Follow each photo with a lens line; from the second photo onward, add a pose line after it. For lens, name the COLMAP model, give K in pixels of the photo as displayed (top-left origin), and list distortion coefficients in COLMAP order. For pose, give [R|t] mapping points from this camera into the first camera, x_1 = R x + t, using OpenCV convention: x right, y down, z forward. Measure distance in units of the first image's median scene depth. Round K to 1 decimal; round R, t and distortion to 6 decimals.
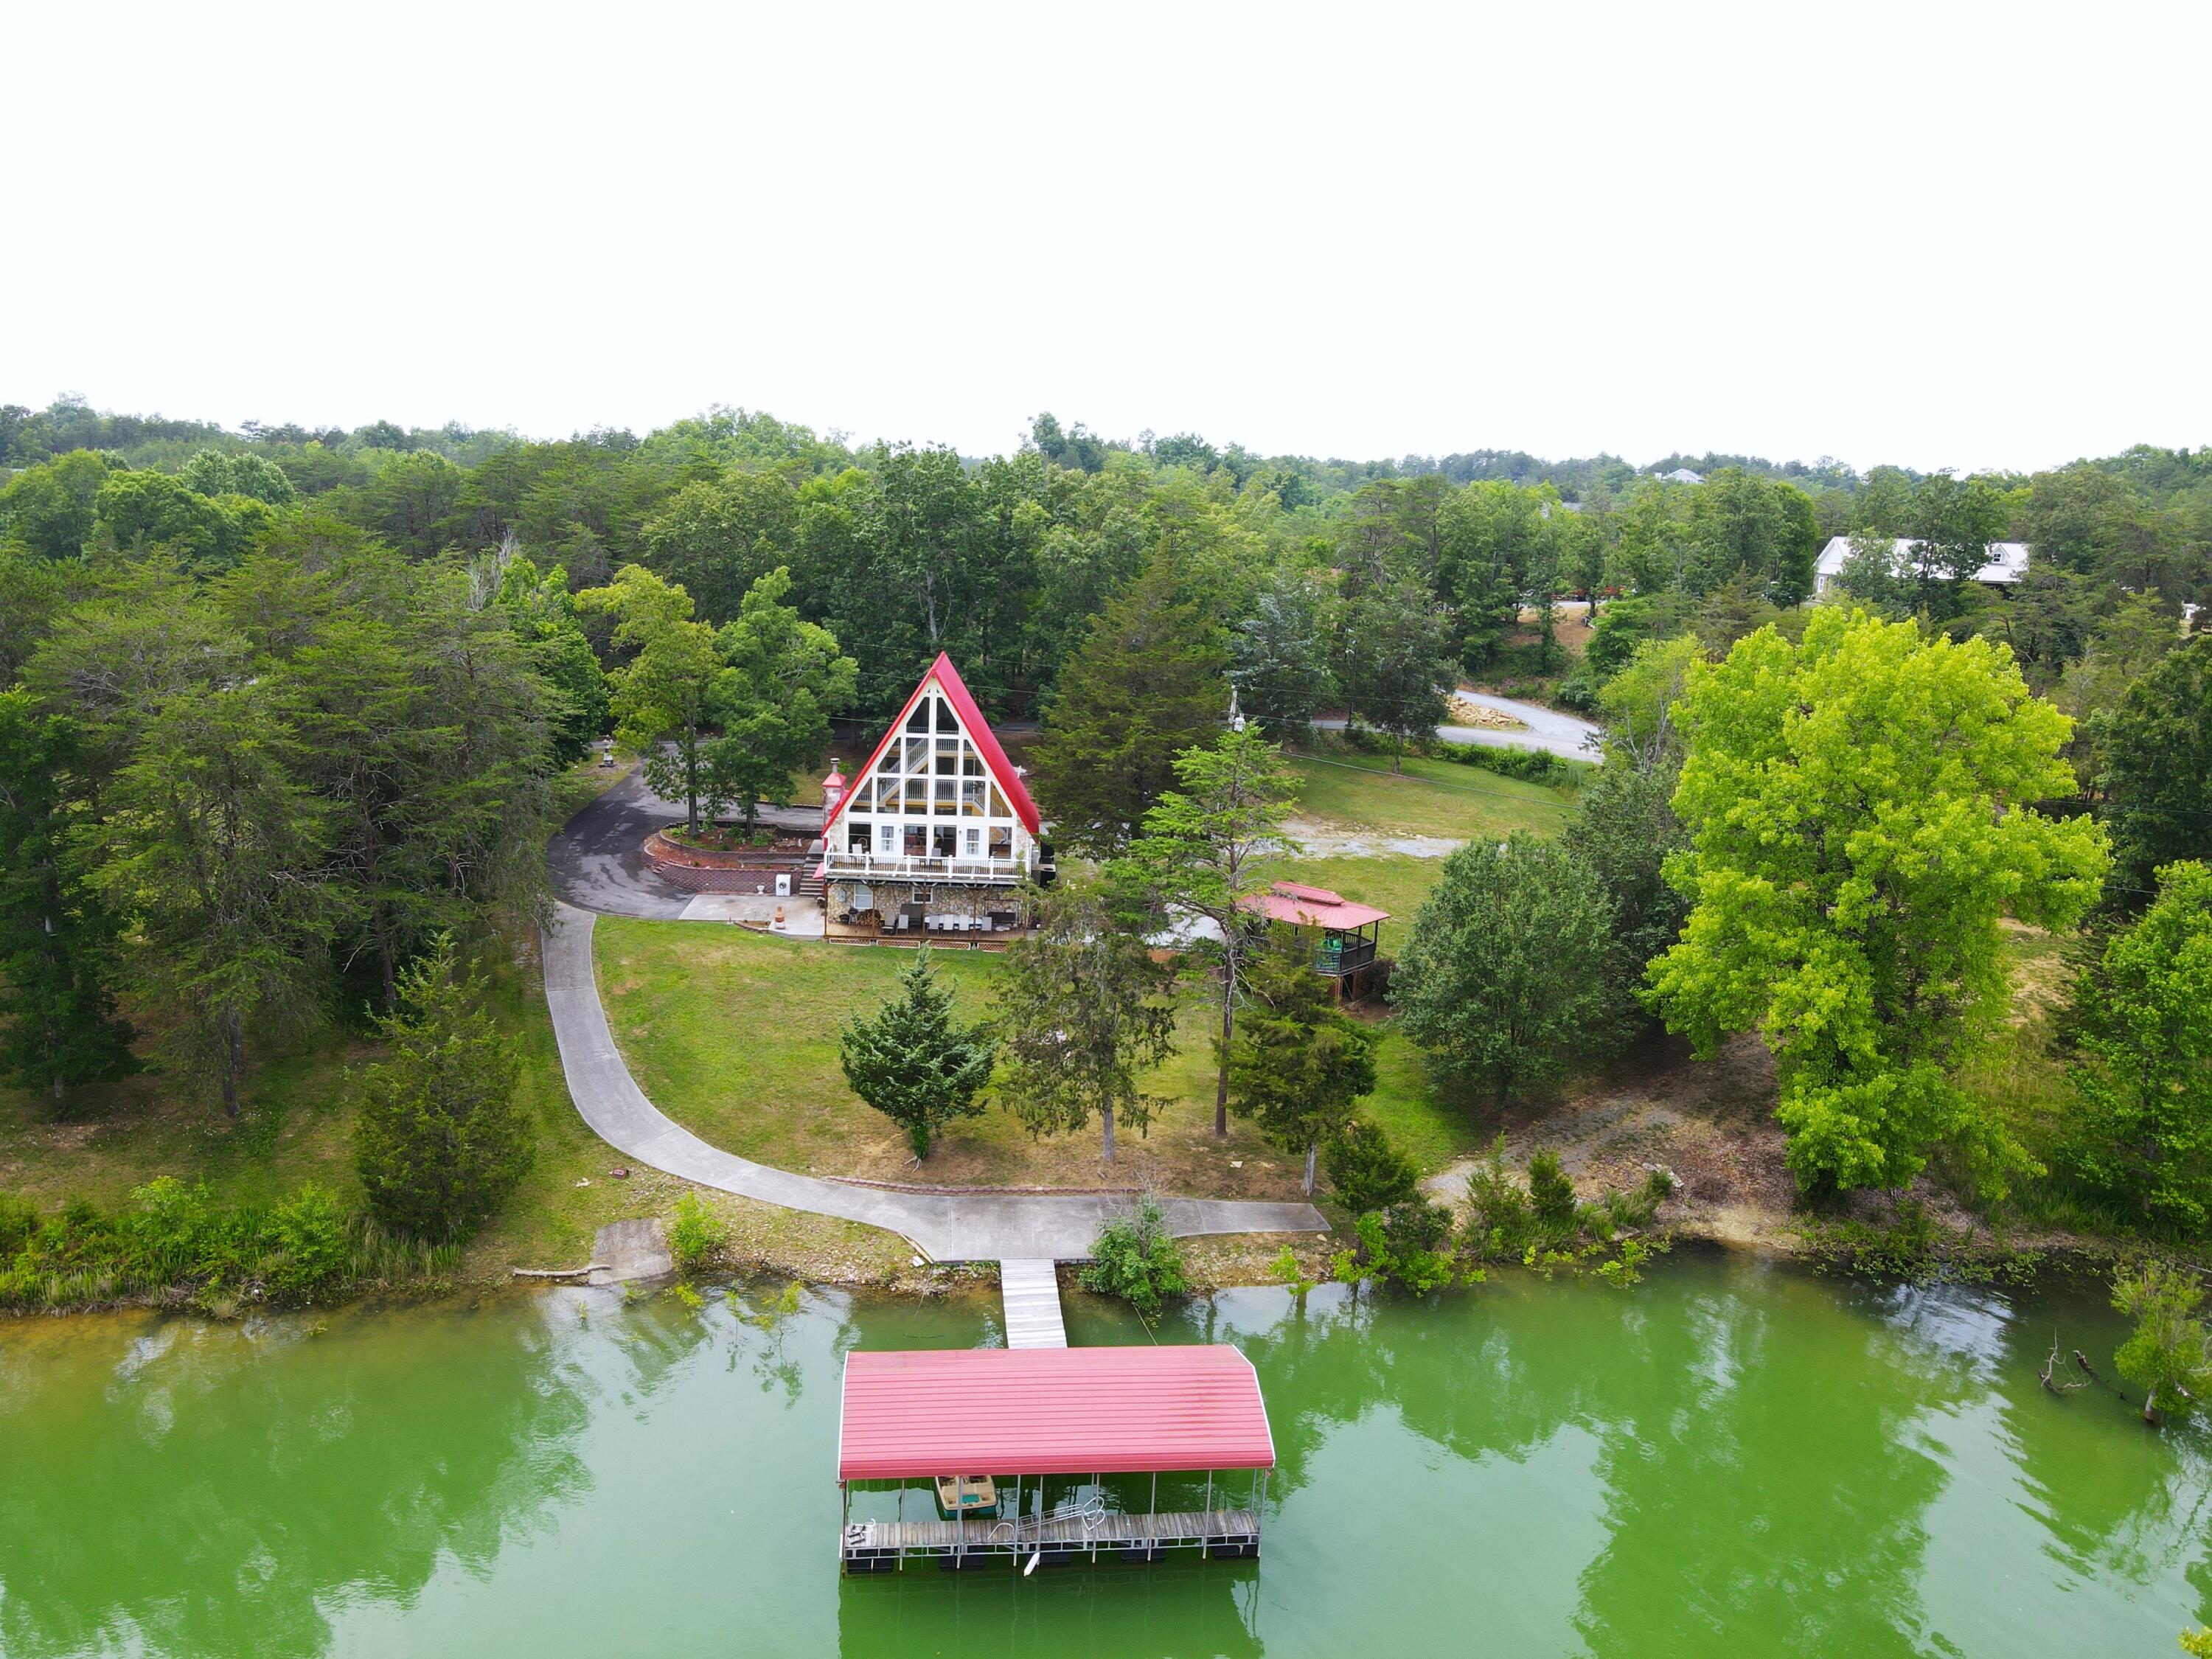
lens RADIAL K [[1639.4, 0, 1106.0], [0, 1639.4, 829.5], [0, 0, 1]] dist [-0.002629, 0.032908]
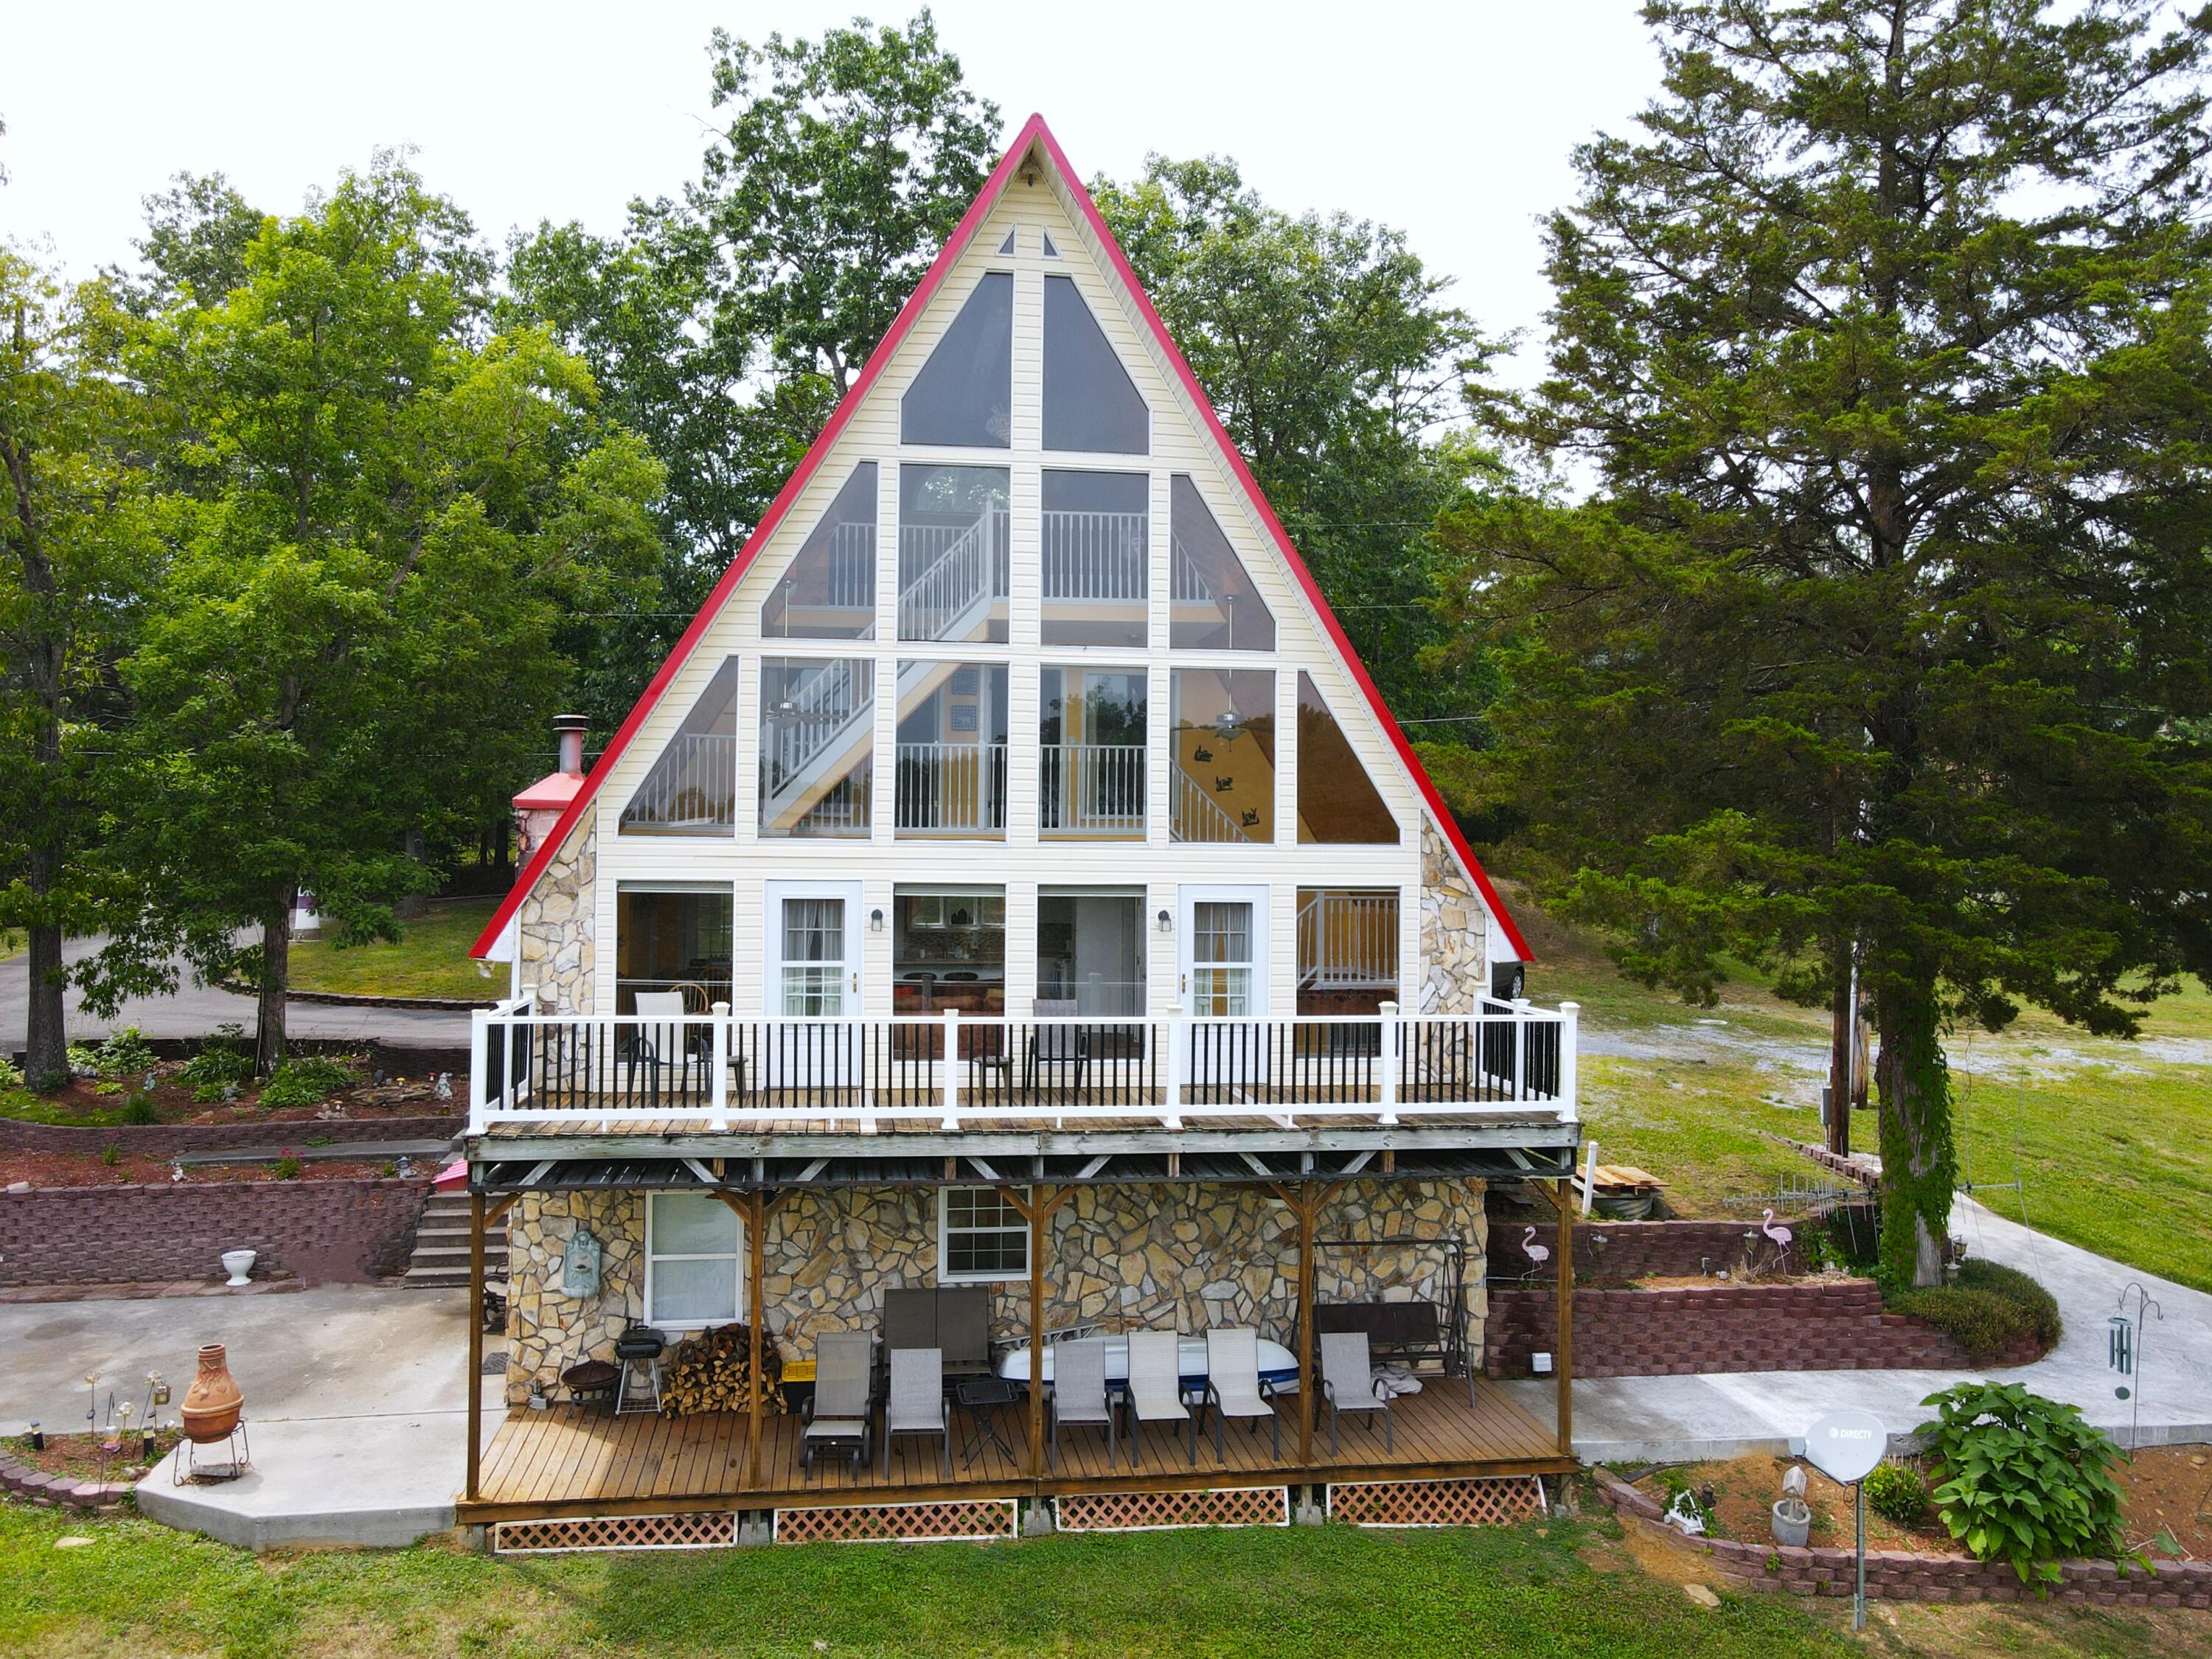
lens RADIAL K [[1699.9, 0, 1106.0], [0, 1699.9, 829.5], [0, 0, 1]] dist [-0.011084, 0.056934]
pose [[0.993314, -0.029070, 0.111720, -0.120726], [0.052225, 0.976237, -0.210319, 0.035798], [-0.102951, 0.214748, 0.971228, 0.790182]]
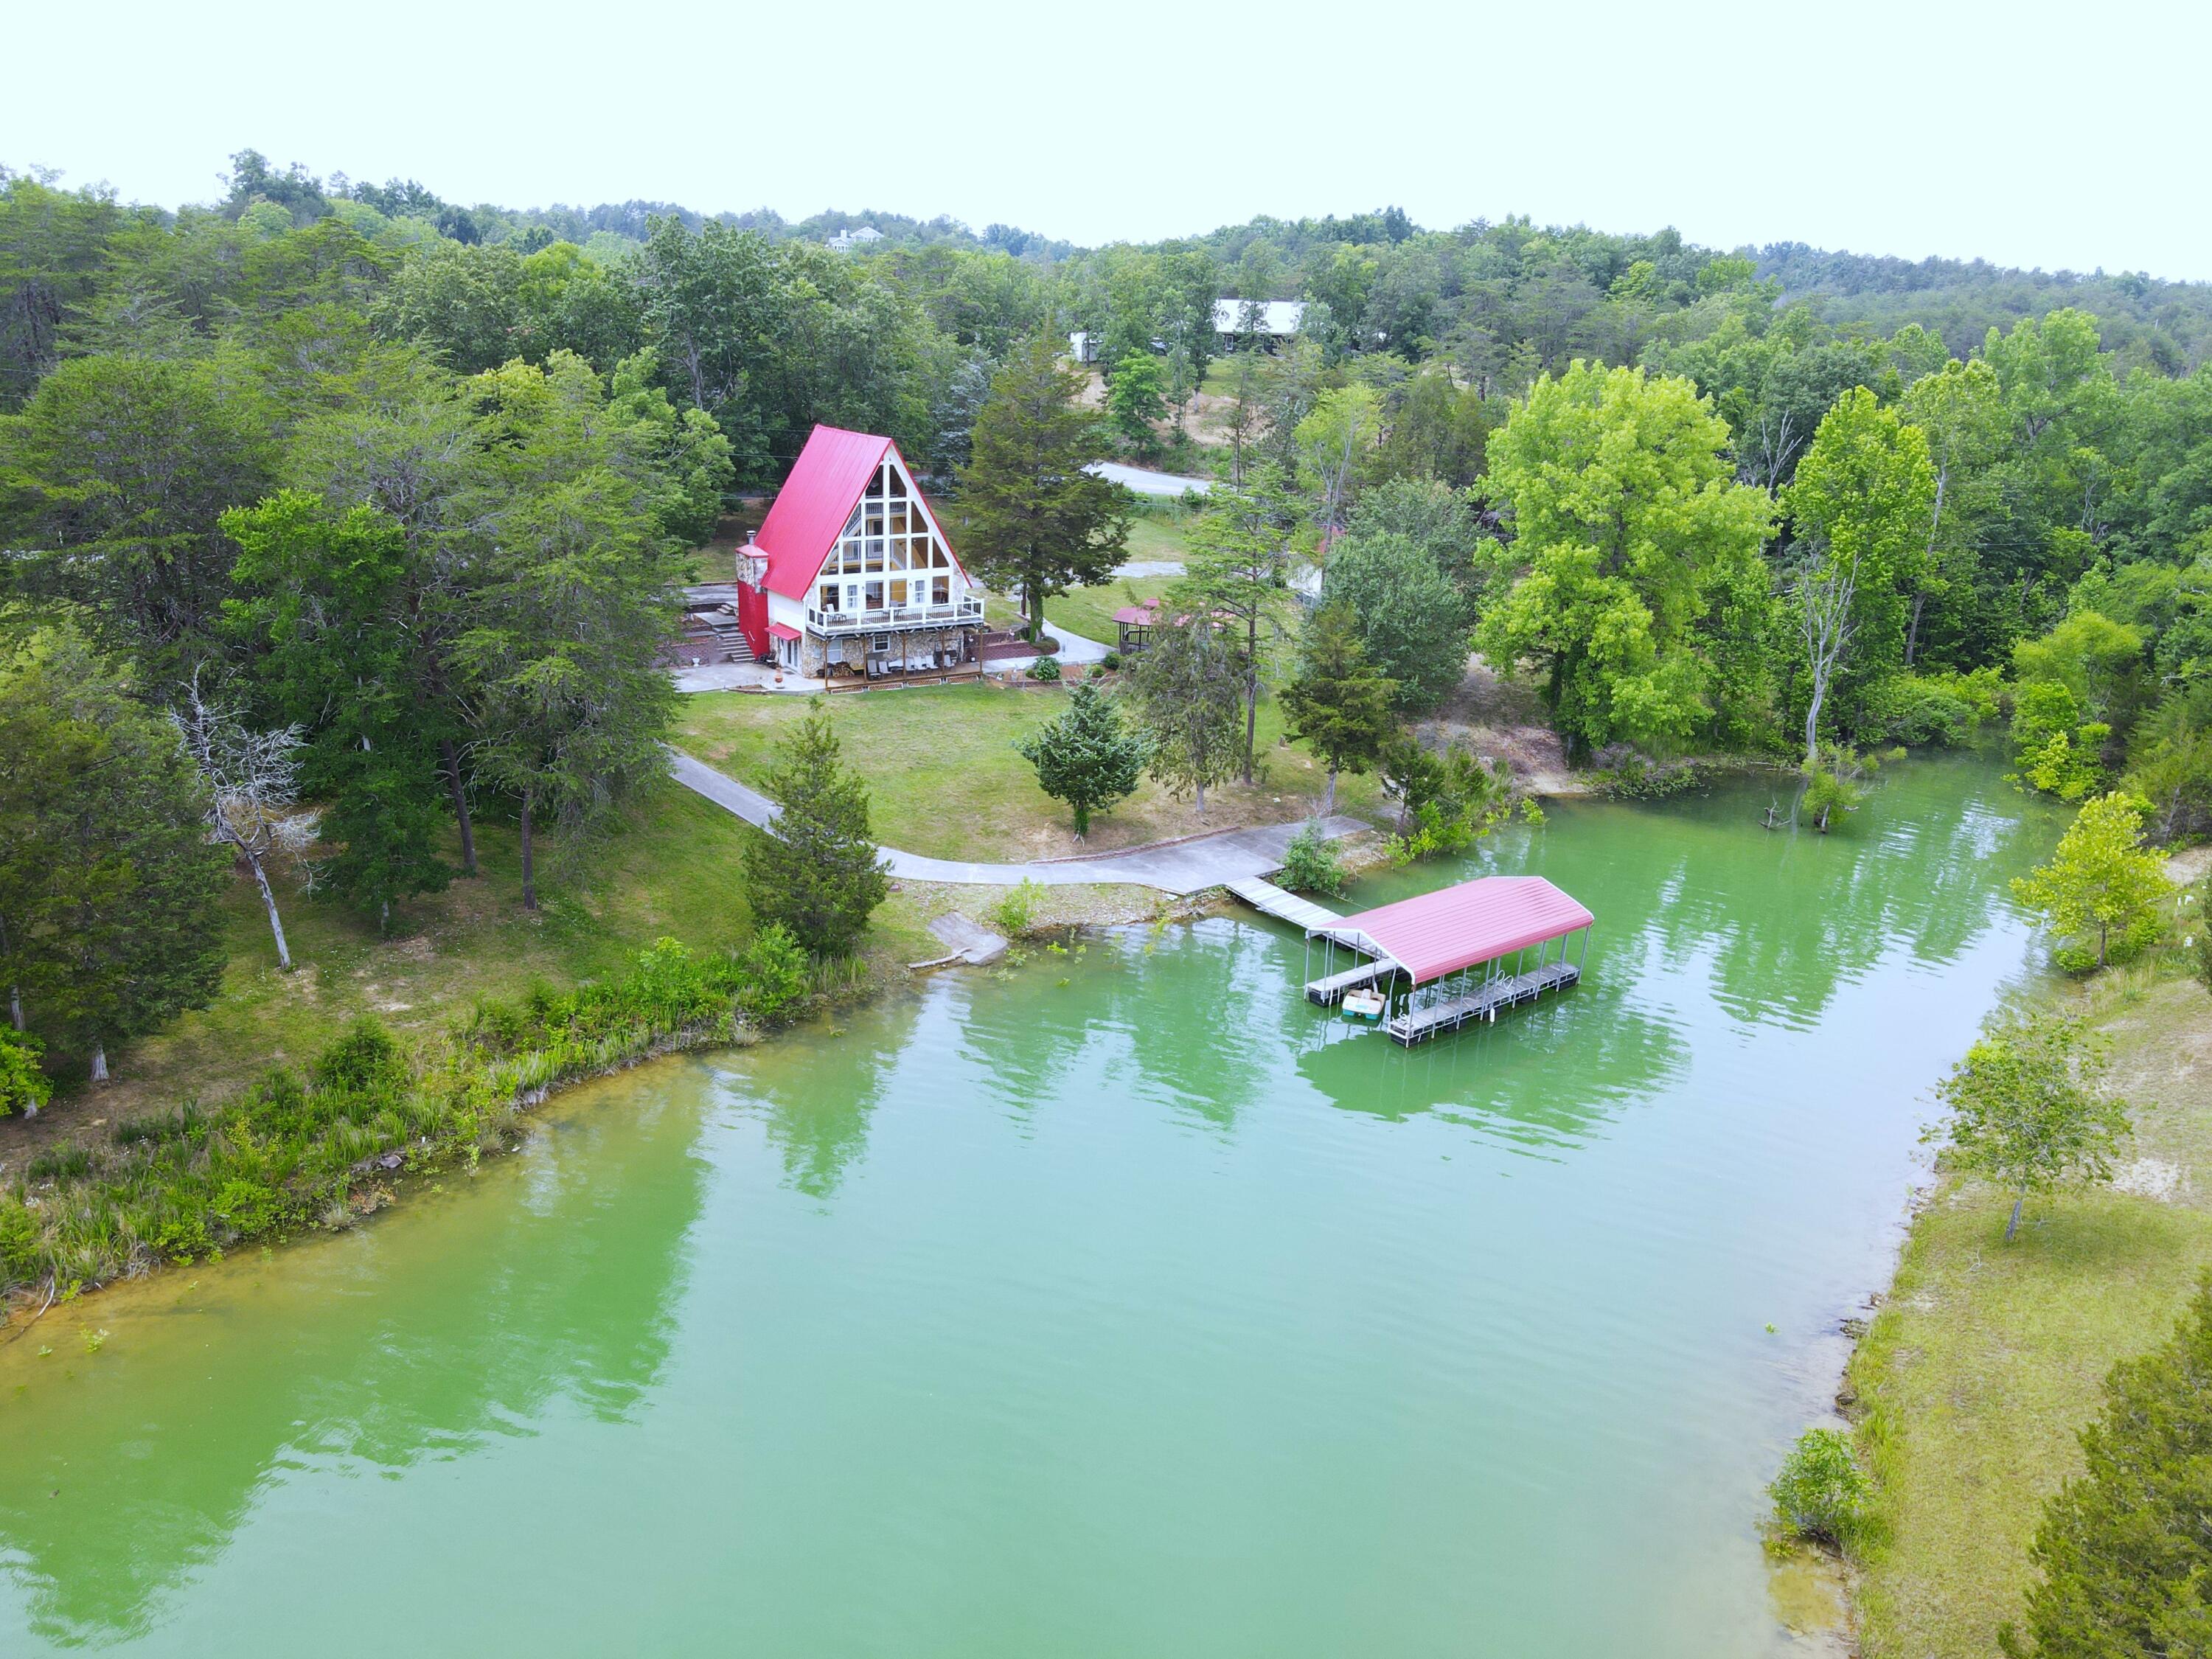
lens RADIAL K [[1639.4, 0, 1106.0], [0, 1639.4, 829.5], [0, 0, 1]] dist [-0.002629, 0.032908]
pose [[0.844962, -0.172890, 0.506110, -0.581156], [0.099405, 0.980588, 0.169015, -0.010250], [-0.525507, -0.092502, 0.845746, -0.049804]]
